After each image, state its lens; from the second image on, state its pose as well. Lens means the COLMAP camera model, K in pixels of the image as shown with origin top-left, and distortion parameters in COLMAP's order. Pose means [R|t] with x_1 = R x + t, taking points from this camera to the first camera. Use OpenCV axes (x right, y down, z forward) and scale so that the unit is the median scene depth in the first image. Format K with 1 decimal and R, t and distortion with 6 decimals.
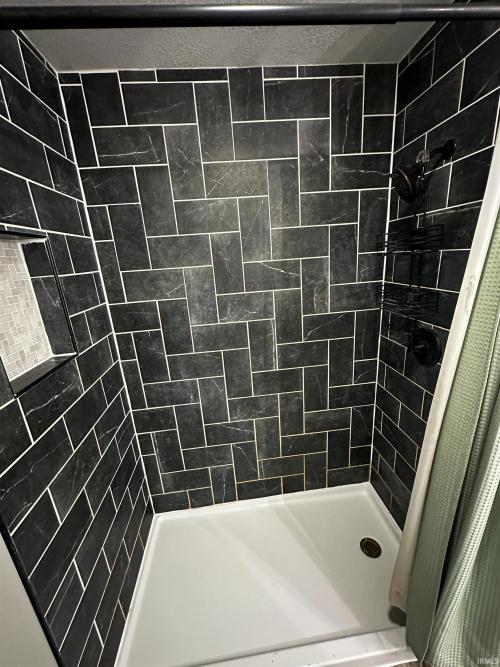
lens RADIAL K [[266.3, 0, 250.0], [0, 266.3, 333.5], [0, 0, 1]] dist [-0.001015, -0.000011]
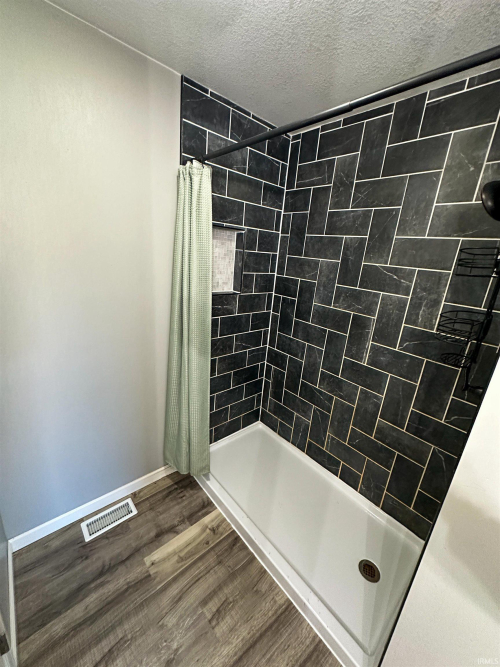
lens RADIAL K [[266.3, 0, 250.0], [0, 266.3, 333.5], [0, 0, 1]] dist [-0.001015, -0.000011]
pose [[0.571462, 0.356918, -0.738946, 0.666153], [-0.346928, 0.921113, 0.176610, -0.012314], [0.743688, 0.155435, 0.650206, -0.092980]]
